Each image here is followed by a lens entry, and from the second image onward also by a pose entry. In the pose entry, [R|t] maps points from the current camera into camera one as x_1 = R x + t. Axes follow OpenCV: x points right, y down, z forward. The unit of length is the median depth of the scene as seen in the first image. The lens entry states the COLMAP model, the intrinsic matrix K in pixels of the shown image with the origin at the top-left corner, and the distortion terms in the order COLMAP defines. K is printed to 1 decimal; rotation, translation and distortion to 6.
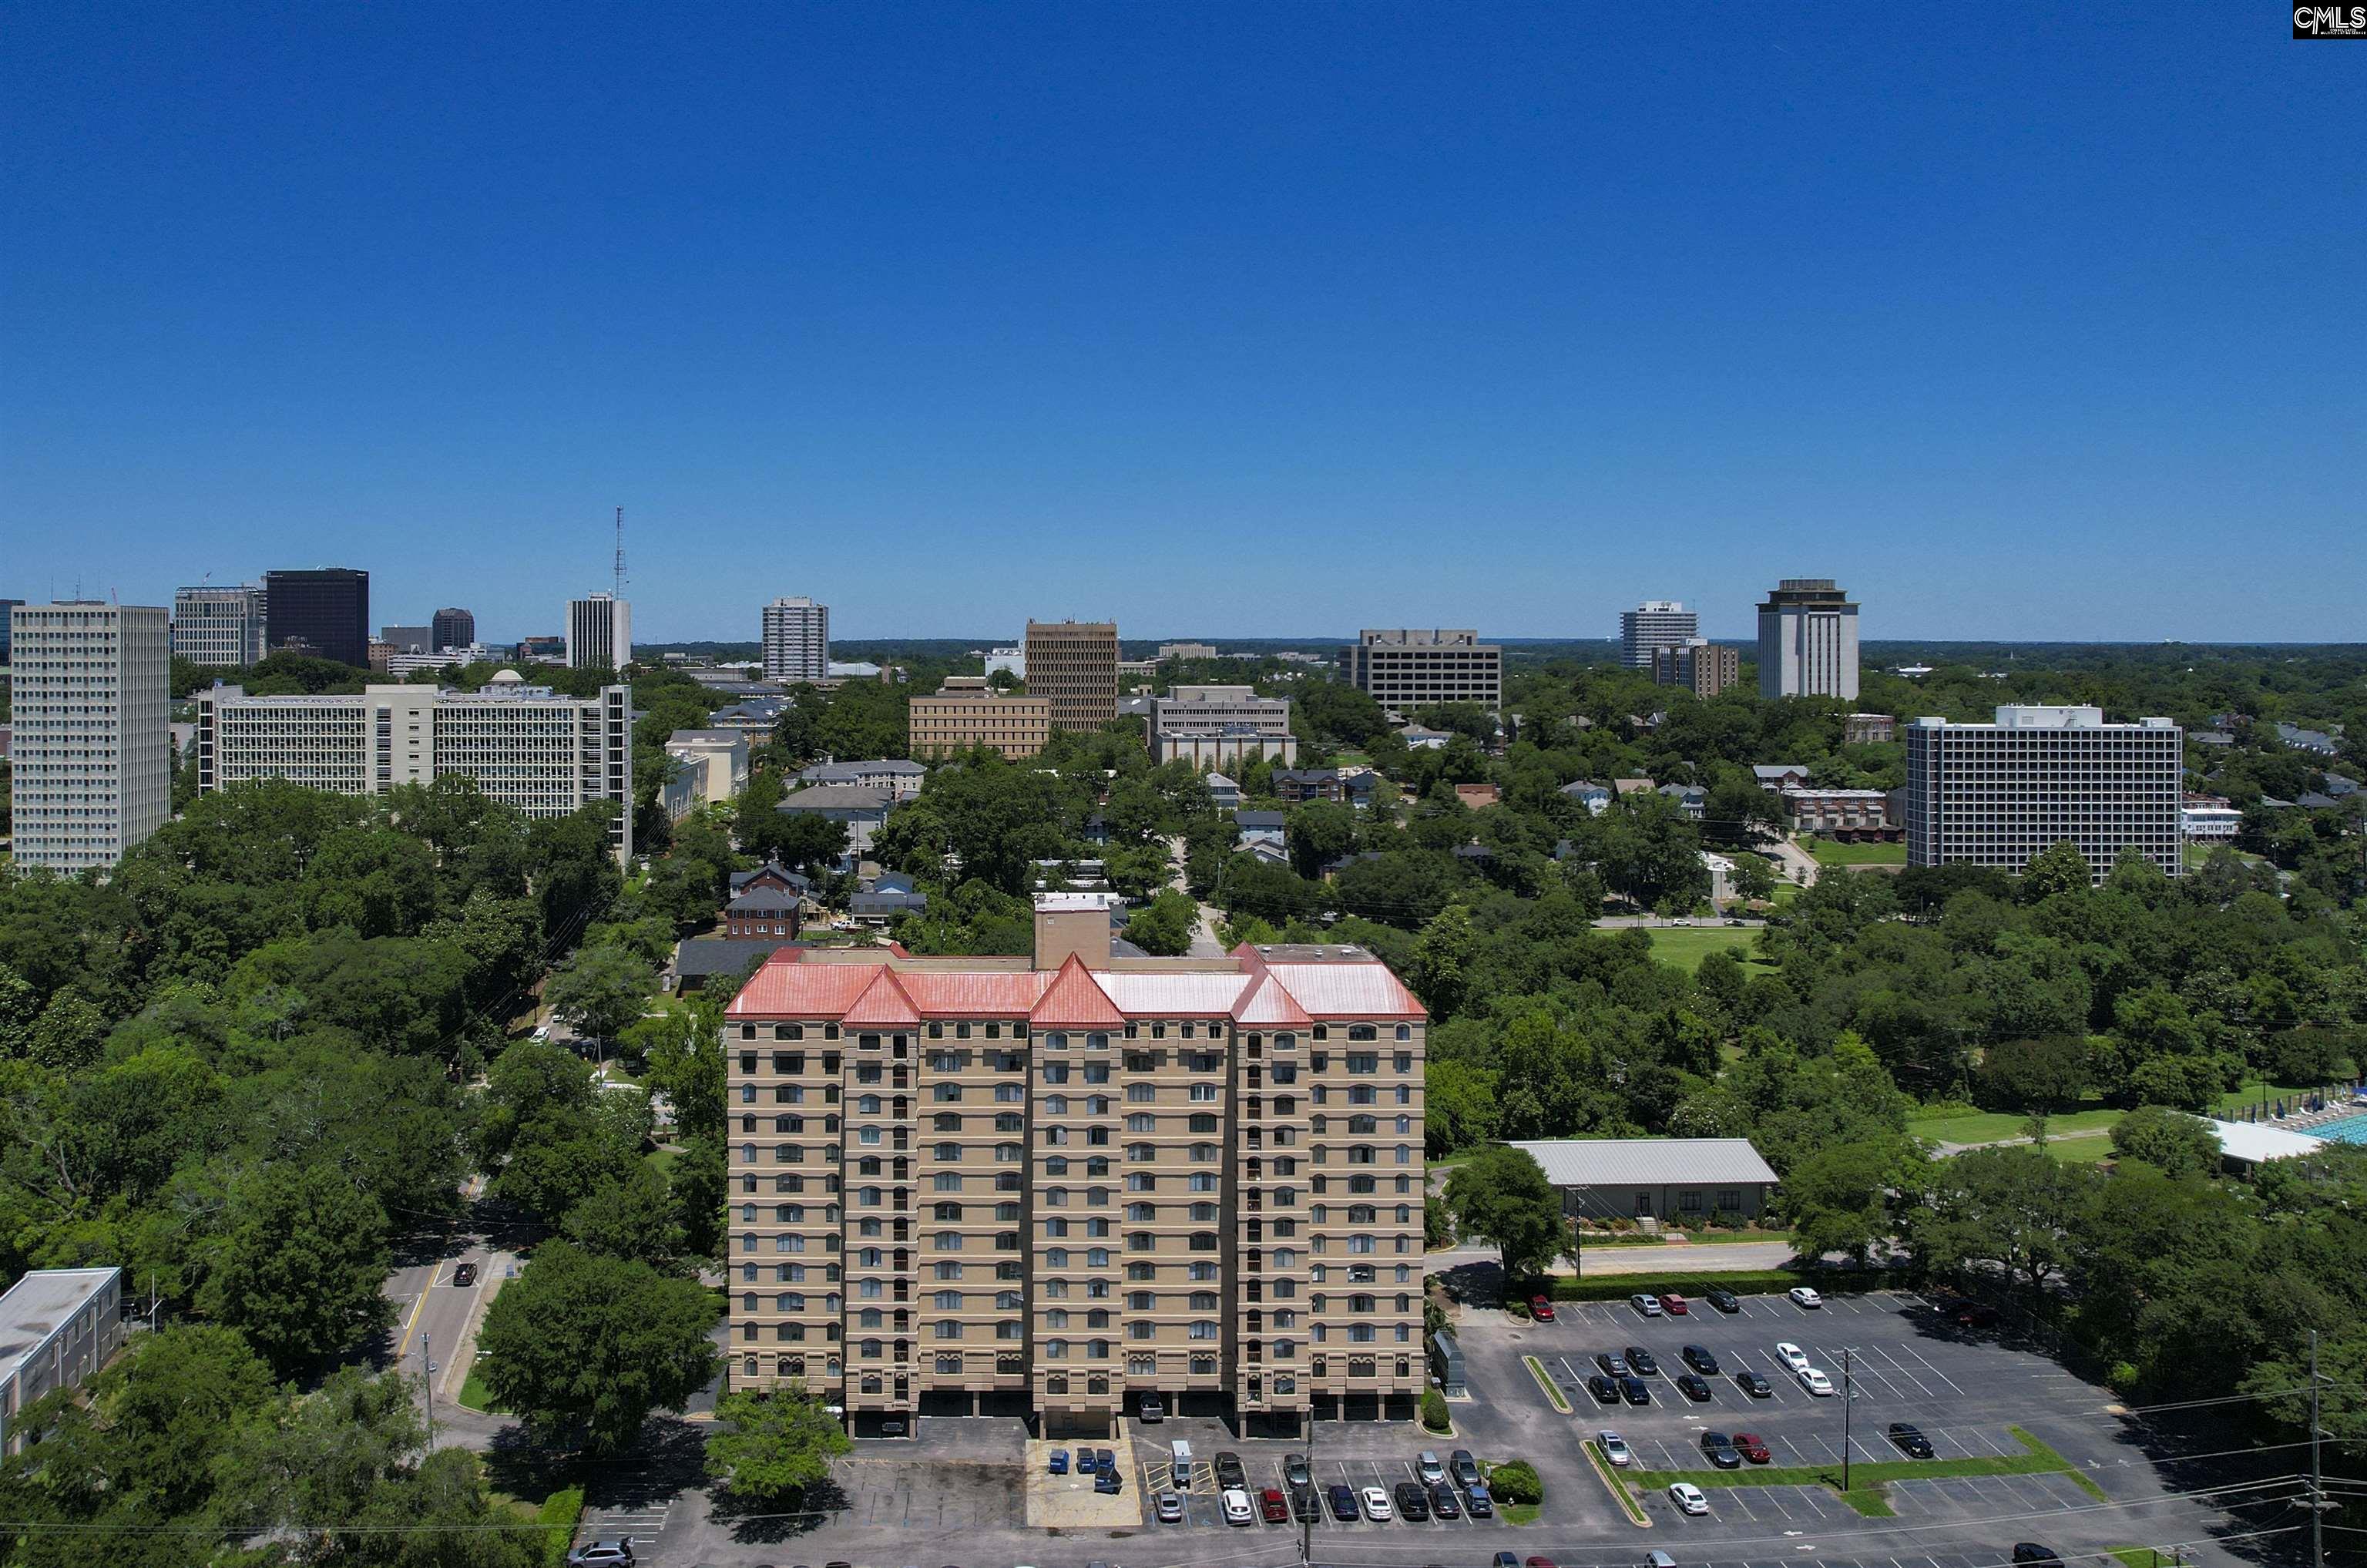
lens RADIAL K [[1898.8, 0, 994.3], [0, 1898.8, 493.8], [0, 0, 1]] dist [-0.036485, -0.005565]
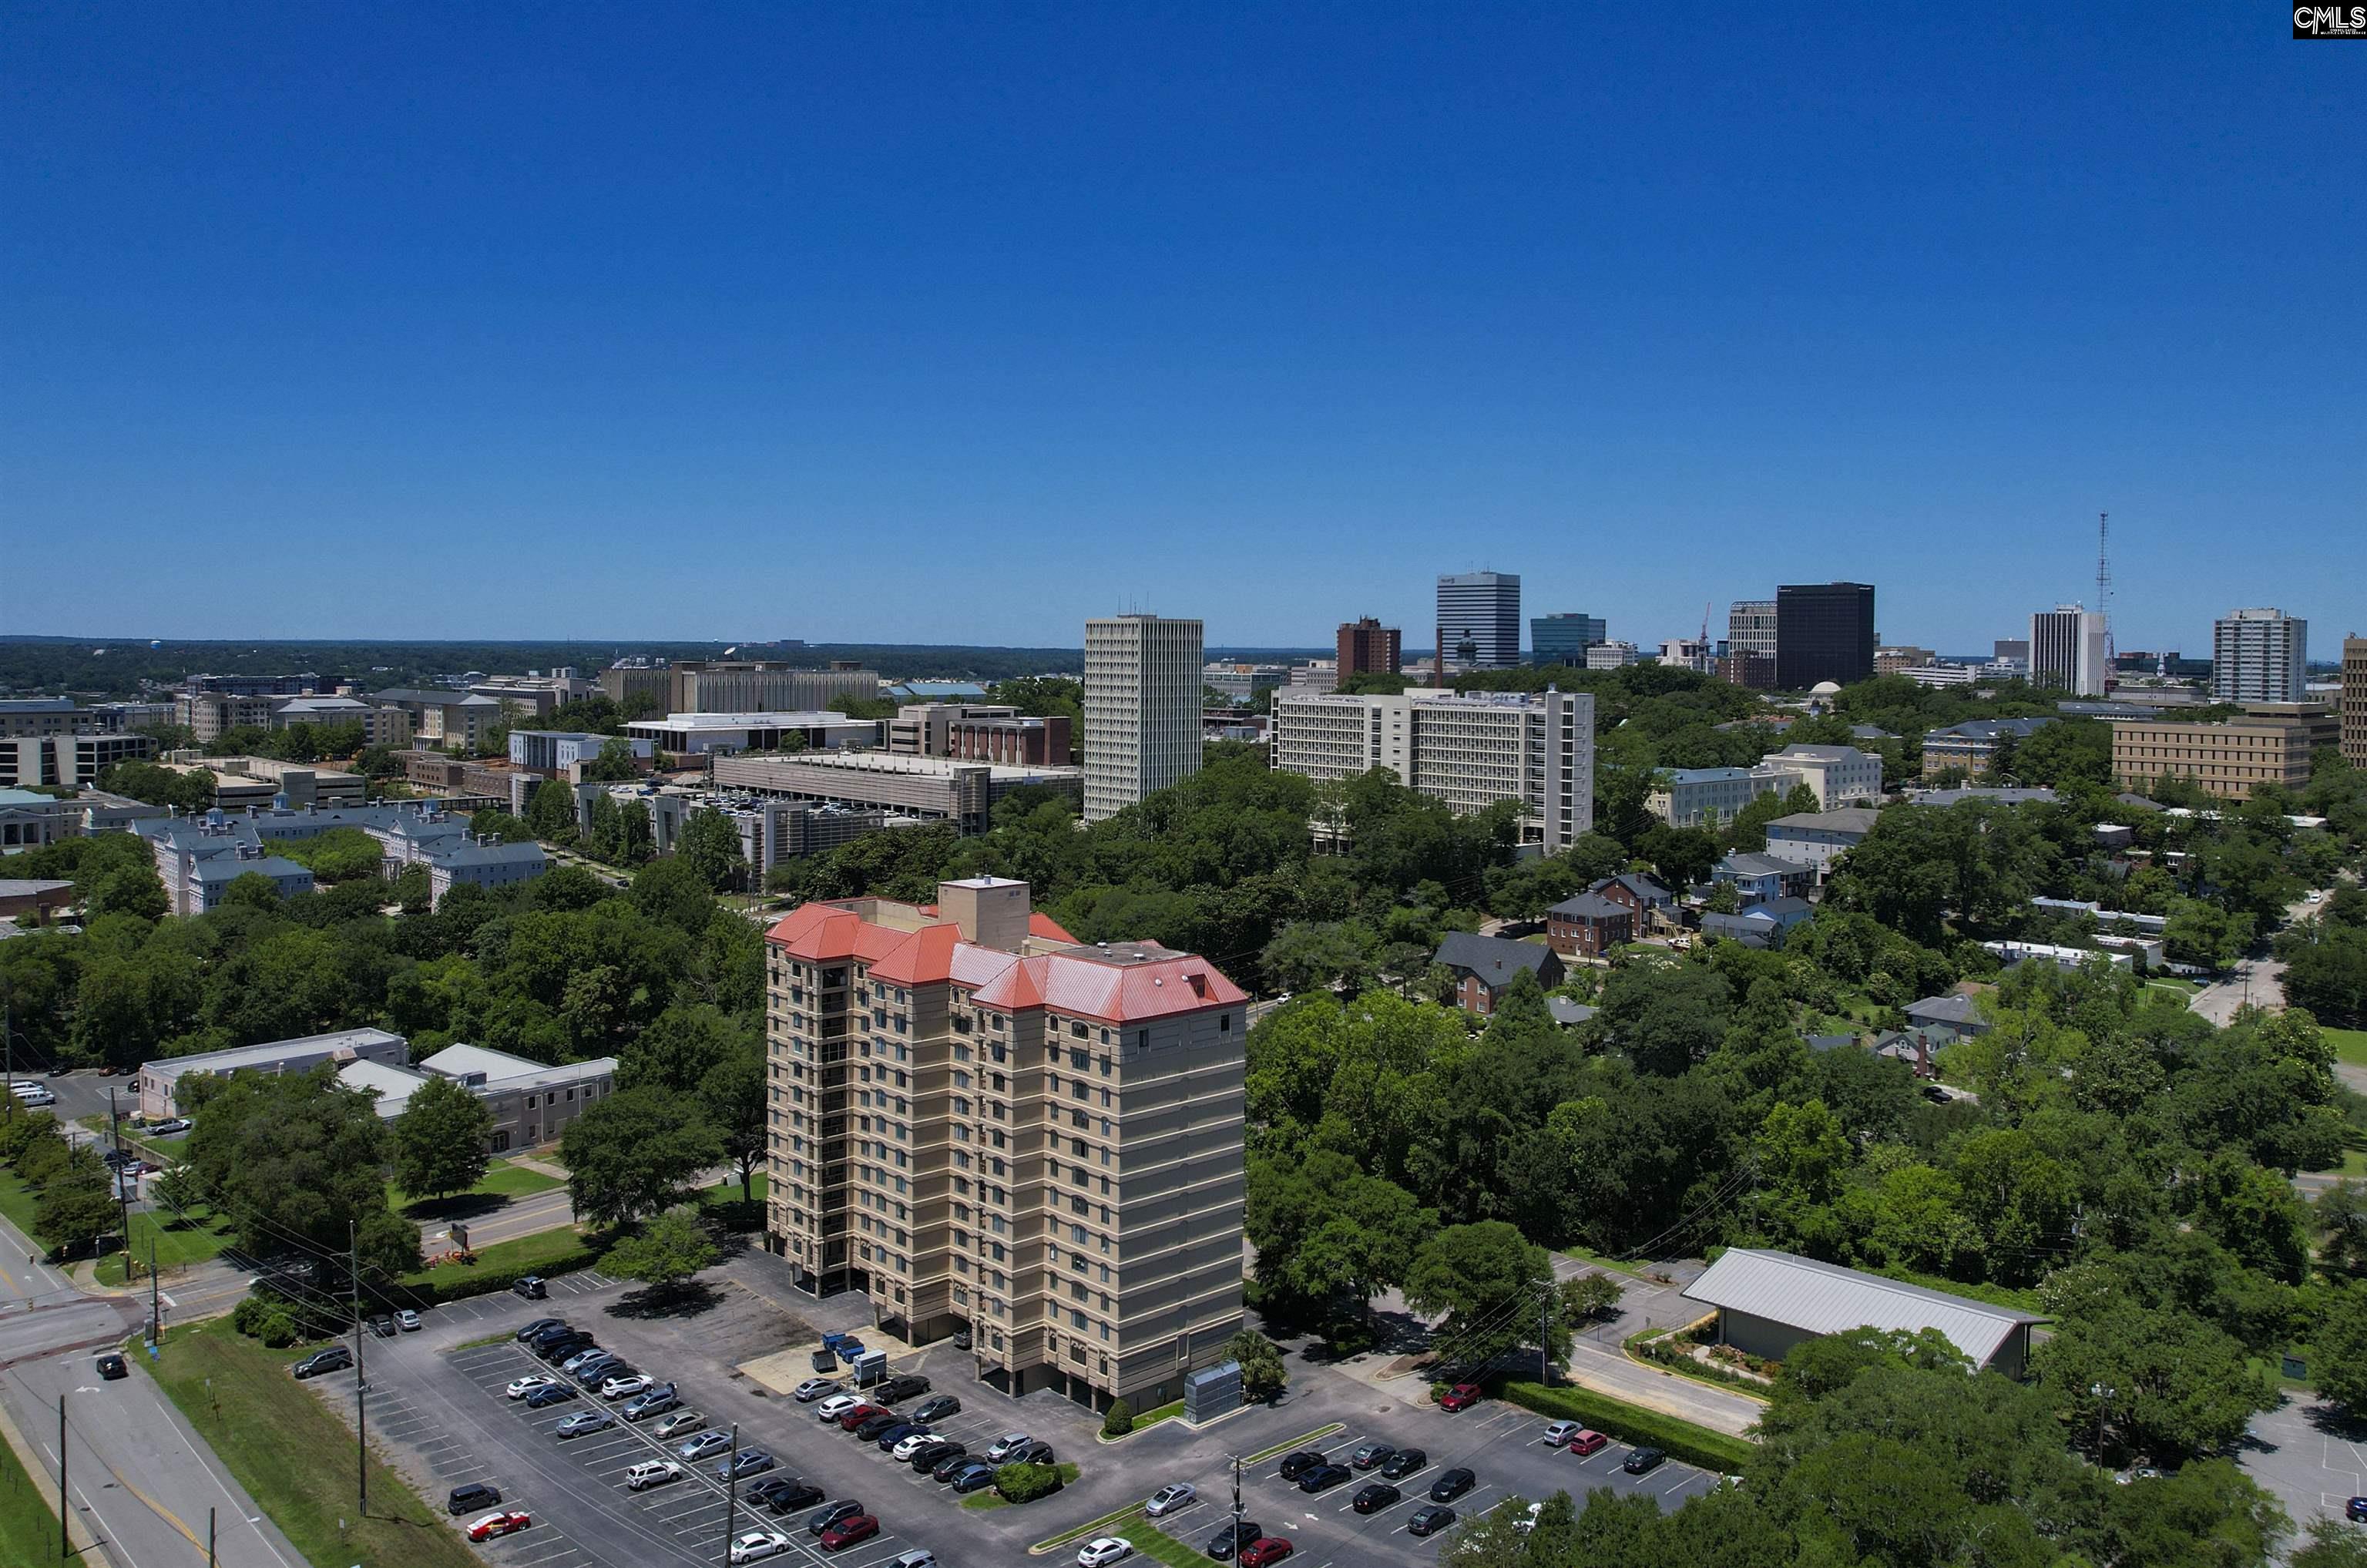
lens RADIAL K [[1858.0, 0, 1177.3], [0, 1858.0, 596.9], [0, 0, 1]] dist [-0.040119, -0.001231]
pose [[0.683787, -0.010458, -0.729606, 0.924857], [0.043971, 0.998671, 0.026895, 0.026973], [0.728355, -0.050472, 0.683338, 0.355517]]
